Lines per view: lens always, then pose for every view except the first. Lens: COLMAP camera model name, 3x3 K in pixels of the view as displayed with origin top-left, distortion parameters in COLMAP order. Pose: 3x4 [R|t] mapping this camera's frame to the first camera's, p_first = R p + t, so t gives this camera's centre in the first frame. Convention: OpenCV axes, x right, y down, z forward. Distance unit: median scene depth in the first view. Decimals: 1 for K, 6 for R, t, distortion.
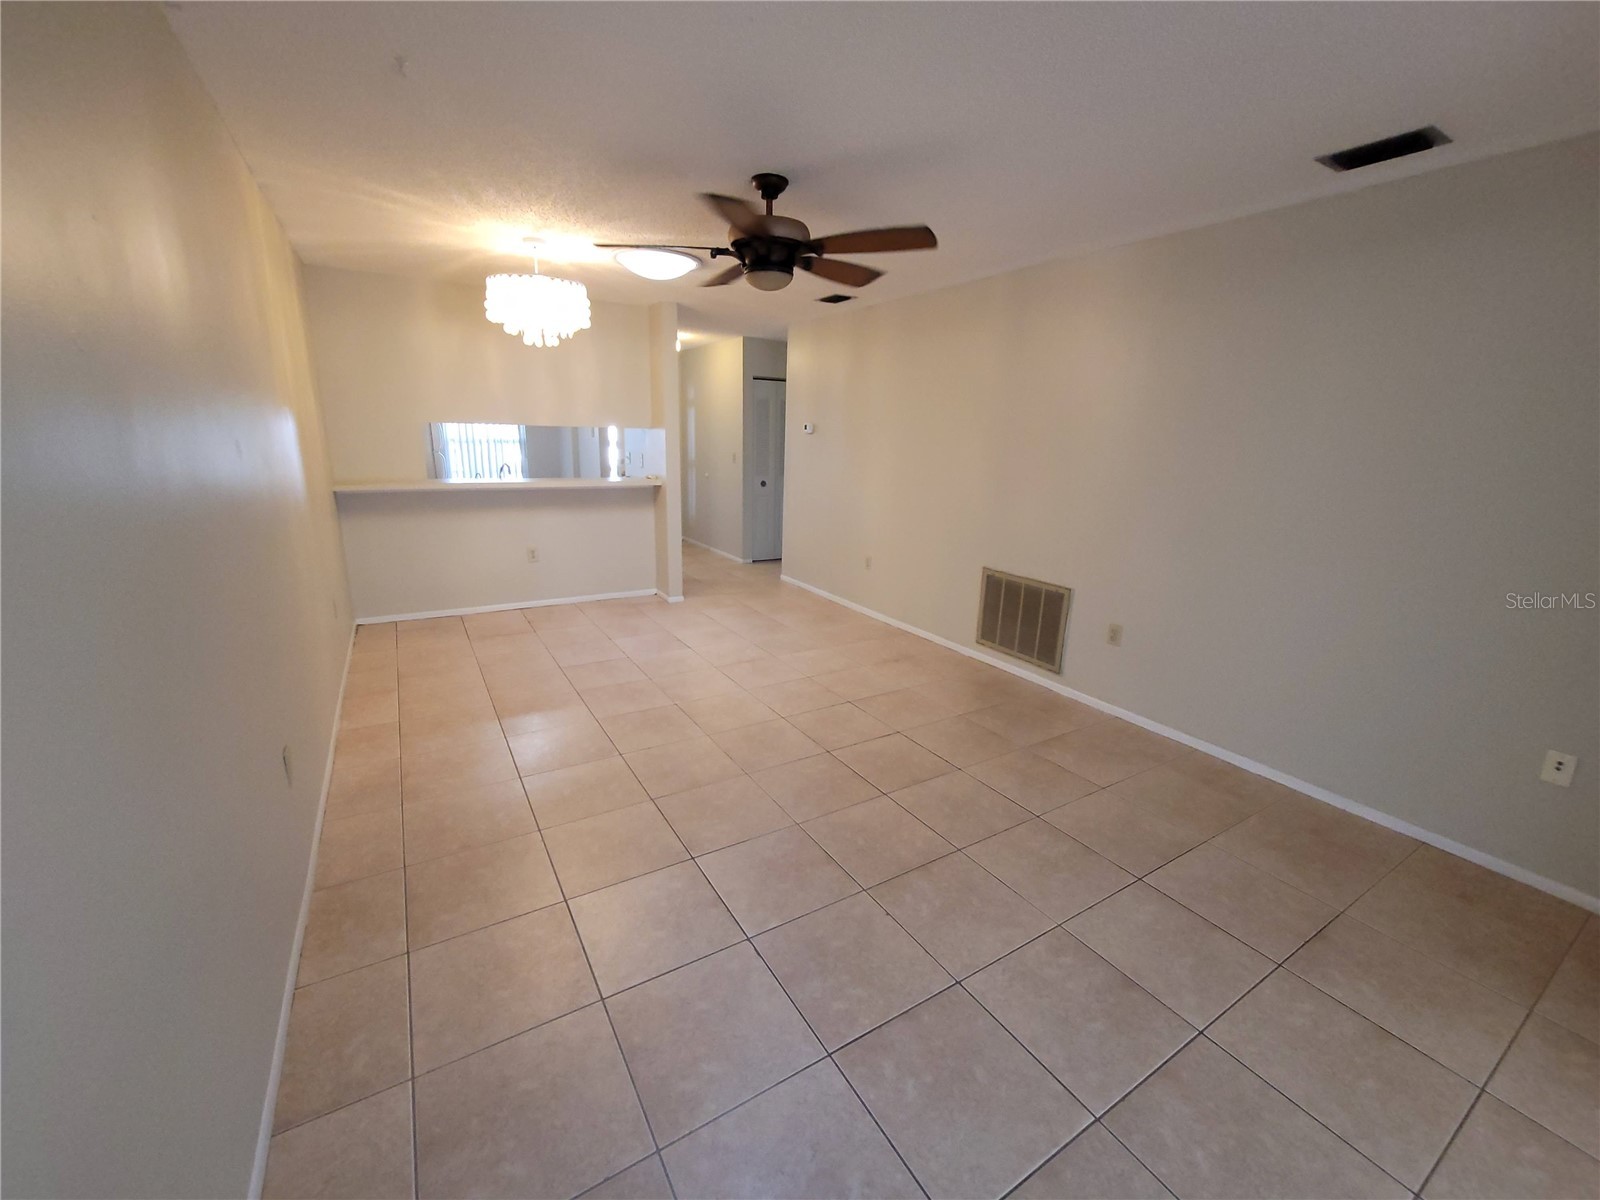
lens RADIAL K [[647.0, 0, 802.5], [0, 647.0, 600.3], [0, 0, 1]] dist [-0.002728, 0.000051]
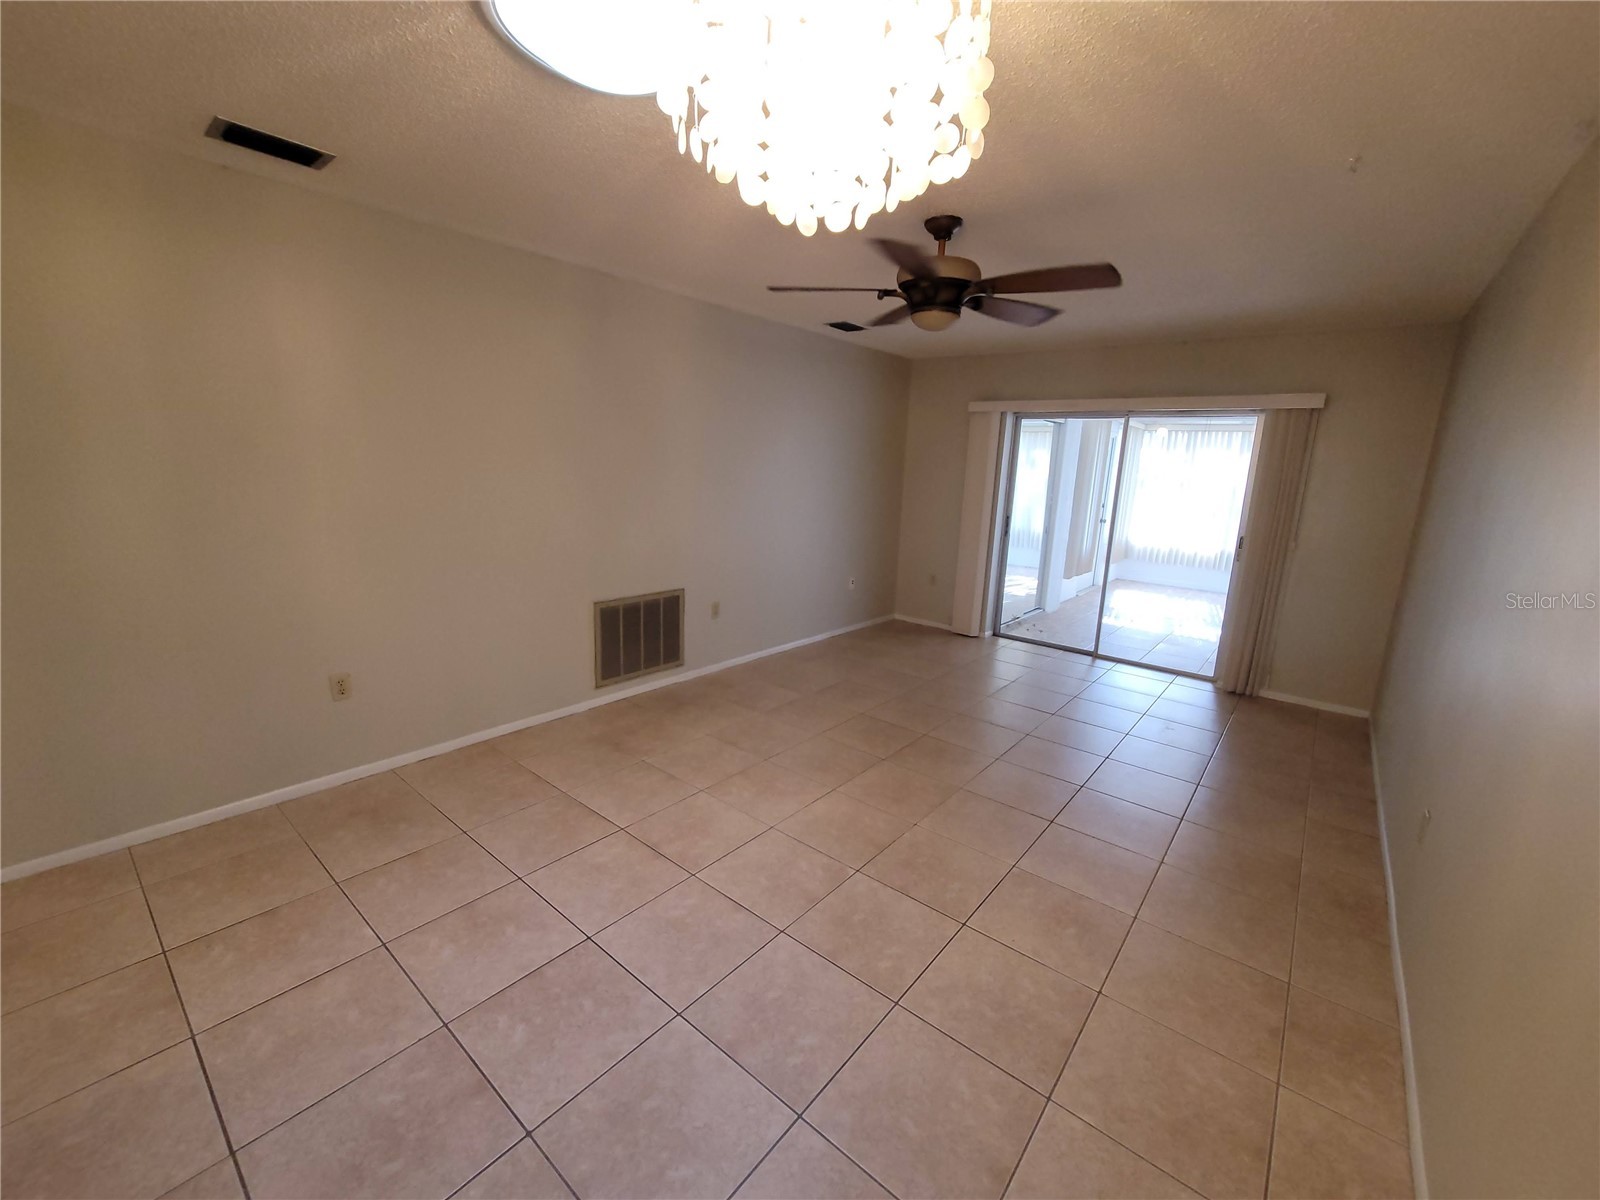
lens RADIAL K [[659.8, 0, 808.6], [0, 659.8, 590.3], [0, 0, 1]] dist [-0.001988, 0.000480]
pose [[-0.335266, -0.220289, 0.916007, -0.560861], [0.193702, 0.935390, 0.295847, -0.244513], [-0.921996, 0.276620, -0.270934, 0.865791]]
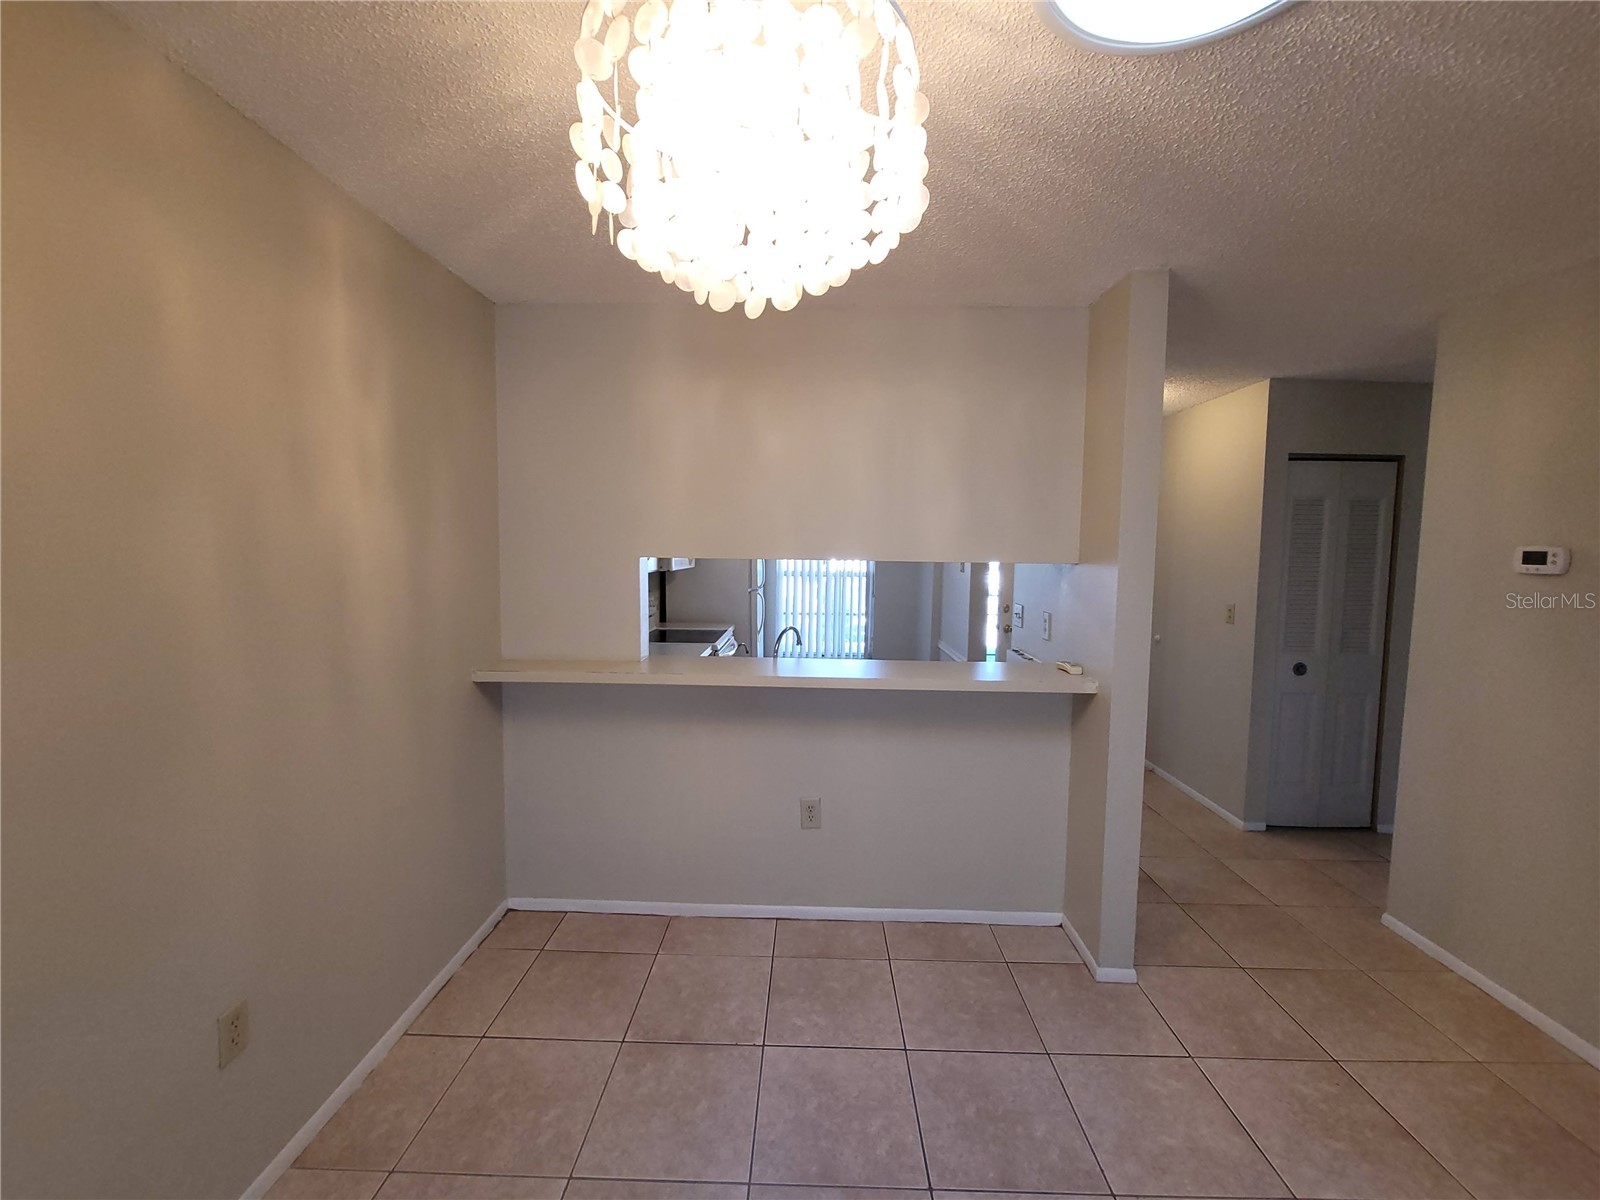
lens RADIAL K [[659.8, 0, 808.6], [0, 659.8, 590.3], [0, 0, 1]] dist [-0.001988, 0.000480]
pose [[0.846582, 0.018753, -0.531928, -0.171393], [-0.125441, 0.978258, -0.165156, -0.172929], [0.517265, 0.206543, 0.830528, 0.609951]]
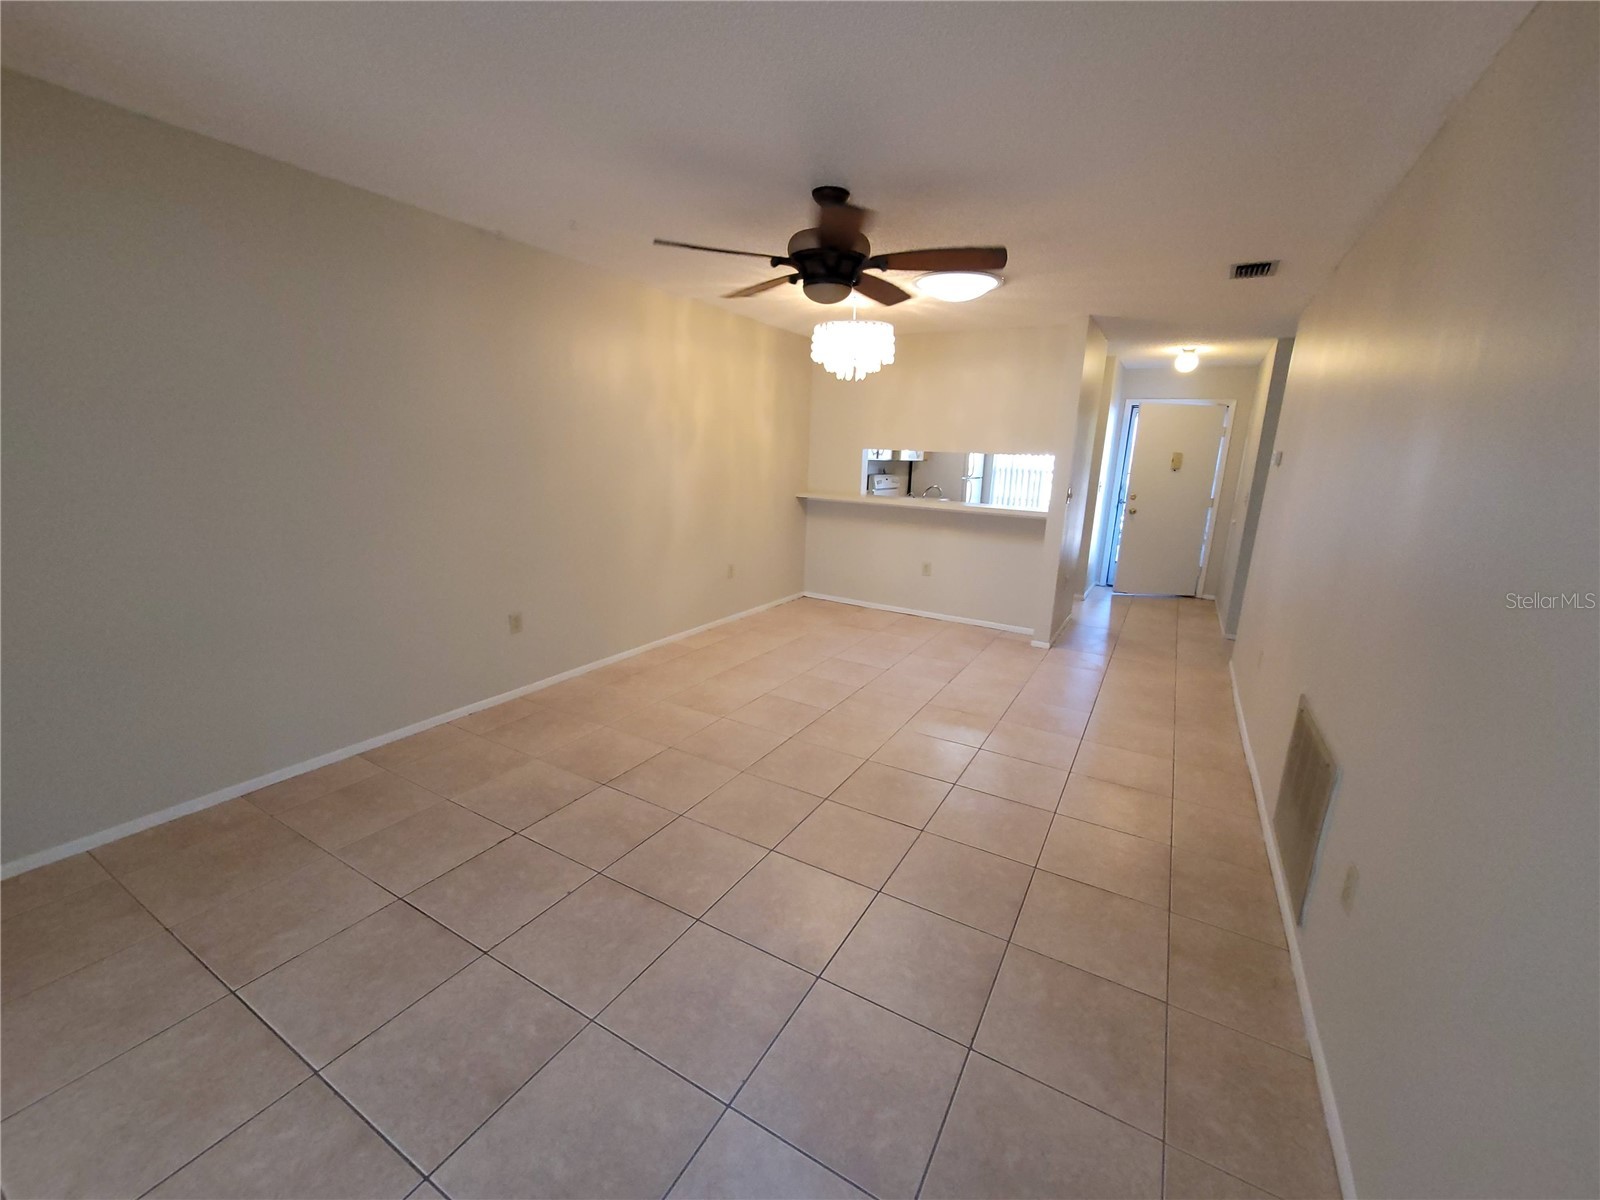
lens RADIAL K [[652.4, 0, 802.4], [0, 652.4, 598.4], [0, 0, 1]] dist [-0.000121, 0.000234]
pose [[0.481955, 0.192338, -0.854825, 0.480935], [-0.247025, 0.965861, 0.078048, -0.062638], [0.840654, 0.173548, 0.513014, 0.299839]]
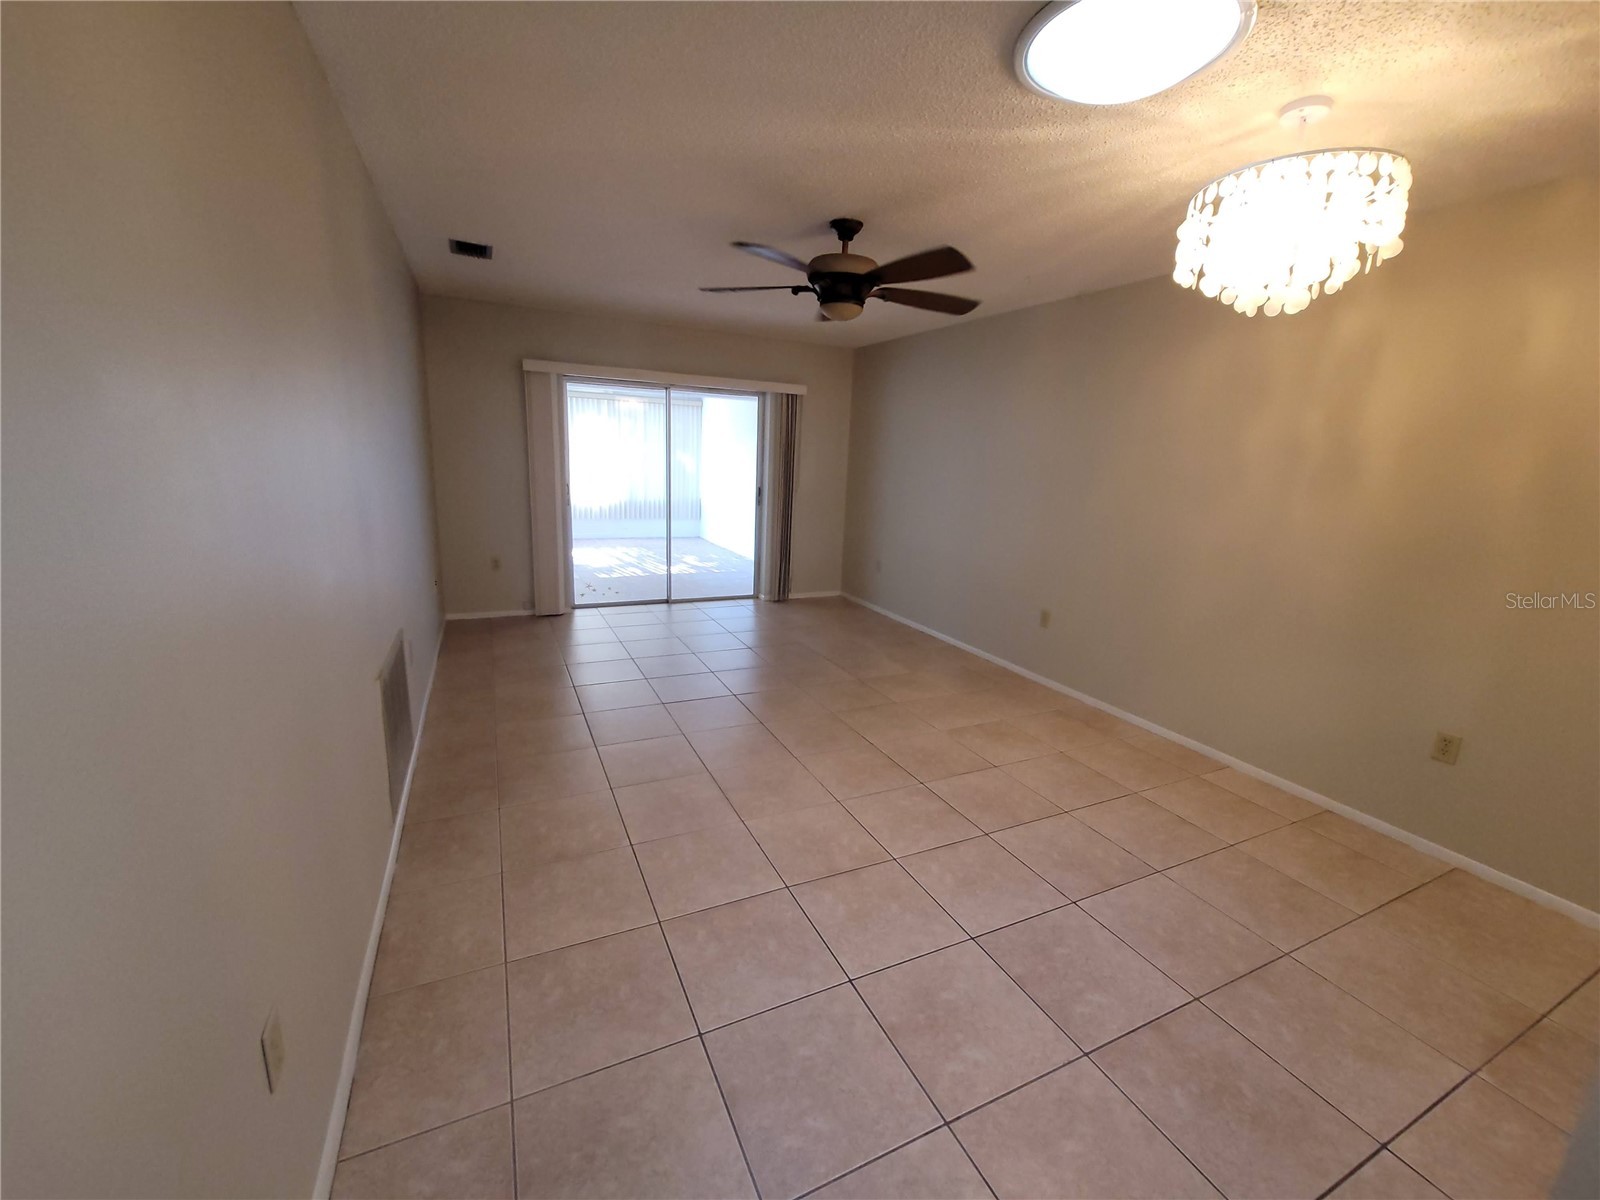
lens RADIAL K [[642.5, 0, 804.3], [0, 642.5, 606.0], [0, 0, 1]] dist [0.000129, -0.000379]
pose [[-0.993119, -0.088131, 0.077124, -0.069822], [-0.041035, 0.878670, 0.475662, -0.314192], [-0.109687, 0.469224, -0.876241, 1.221355]]
